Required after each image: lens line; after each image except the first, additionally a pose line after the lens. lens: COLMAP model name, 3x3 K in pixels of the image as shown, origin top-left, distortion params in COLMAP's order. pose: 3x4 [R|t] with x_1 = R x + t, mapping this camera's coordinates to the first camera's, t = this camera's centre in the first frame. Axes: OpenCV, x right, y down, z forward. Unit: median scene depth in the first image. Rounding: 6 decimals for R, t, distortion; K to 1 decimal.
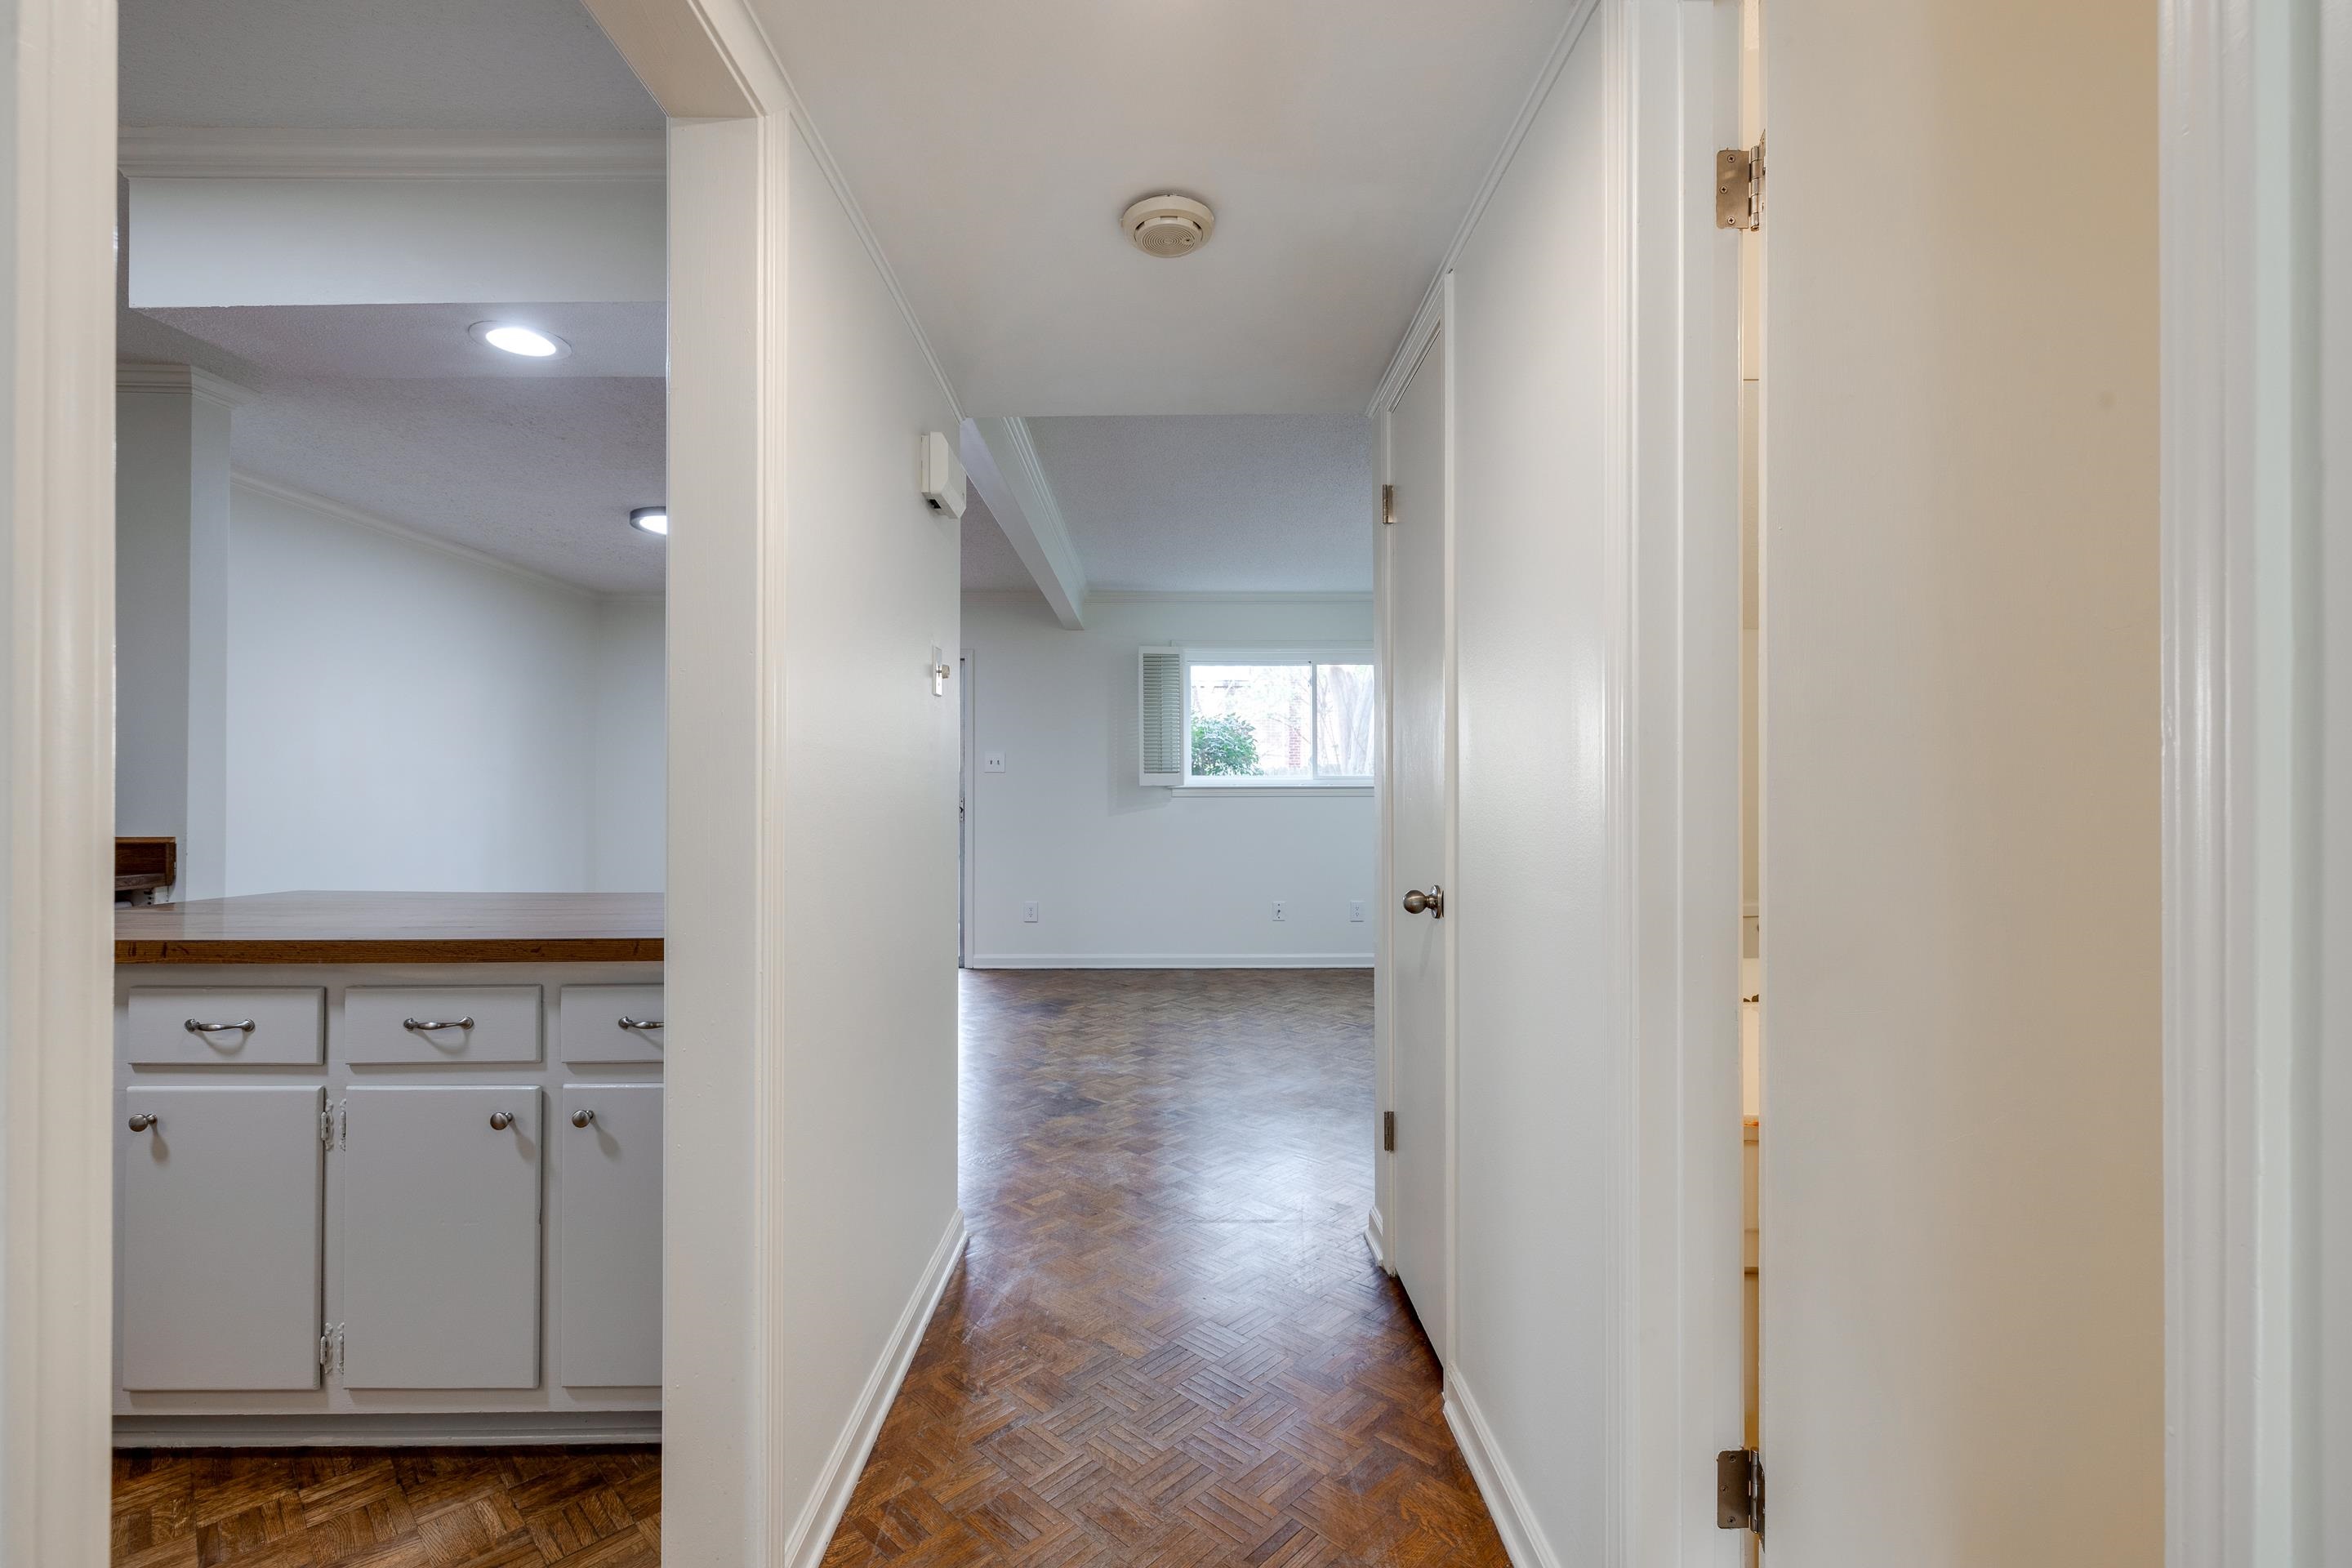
lens RADIAL K [[1017.0, 0, 1184.3], [0, 1017.0, 783.8], [0, 0, 1]] dist [0.004152, -0.000886]
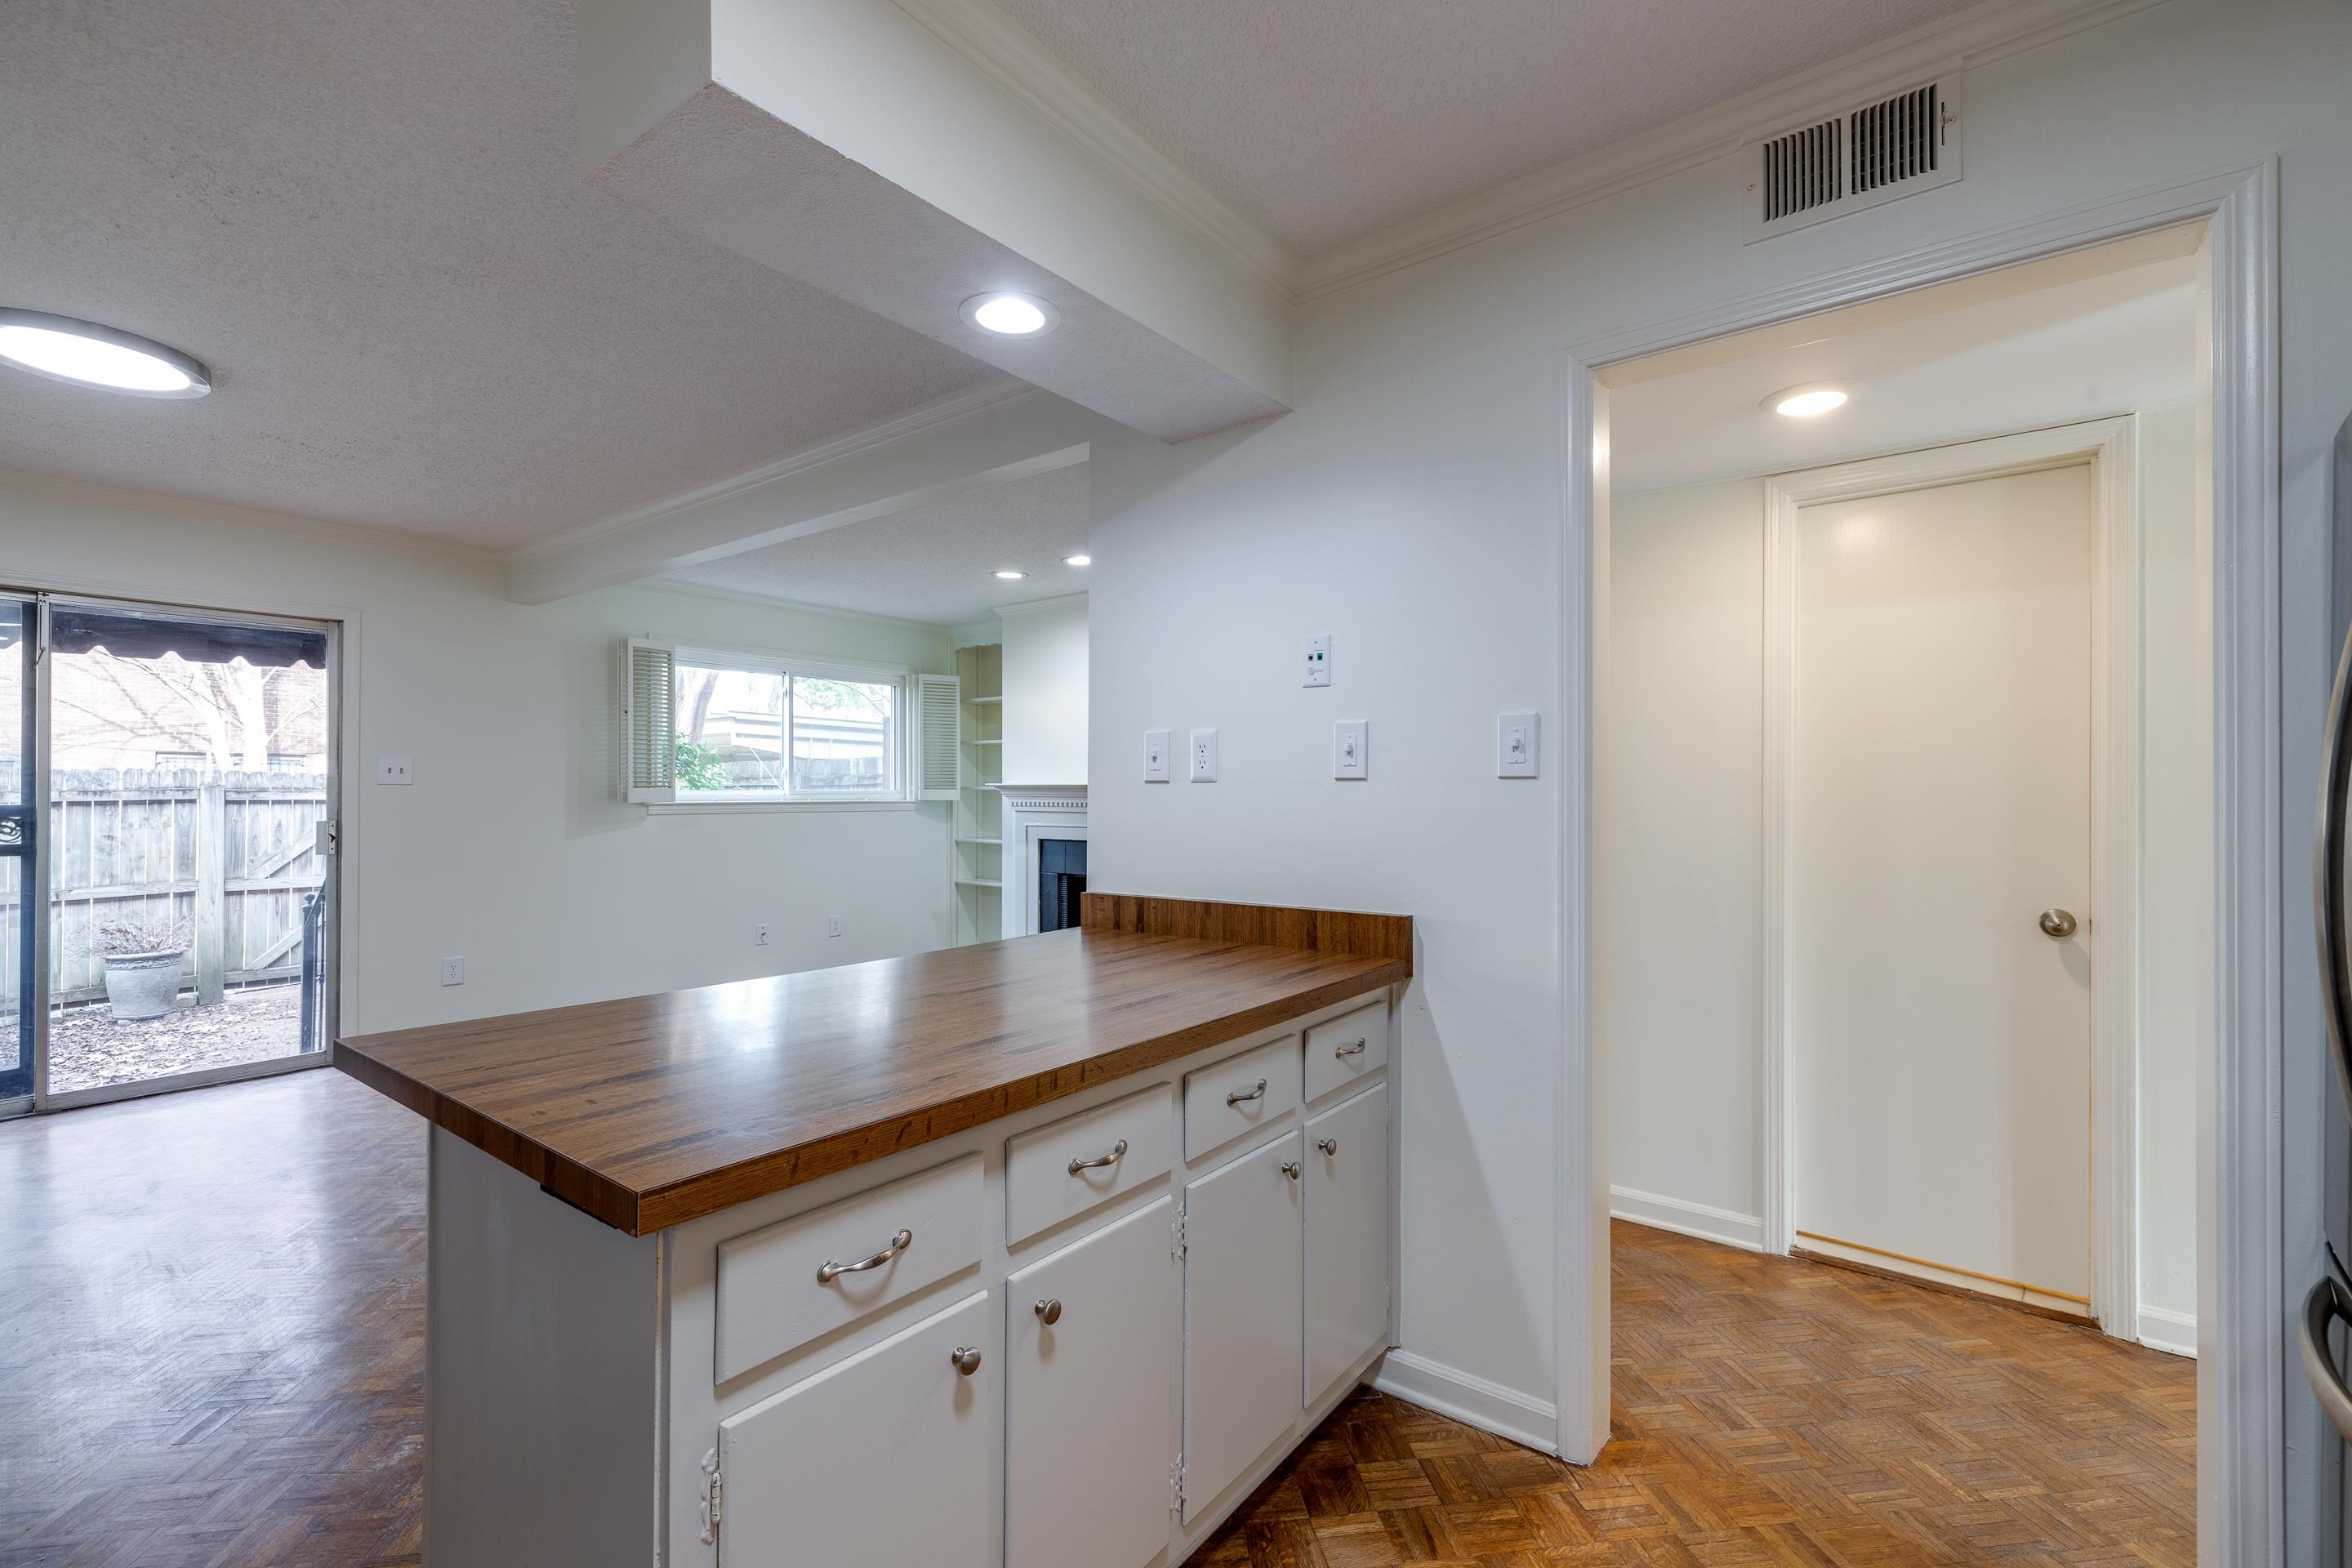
lens RADIAL K [[1003.8, 0, 1179.5], [0, 1003.8, 787.3], [0, 0, 1]] dist [0.006721, -0.003334]
pose [[0.613450, 0.009270, 0.789679, -1.211161], [-0.012341, 0.999922, -0.002151, -0.041370], [-0.789637, -0.008426, 0.613517, 0.369841]]
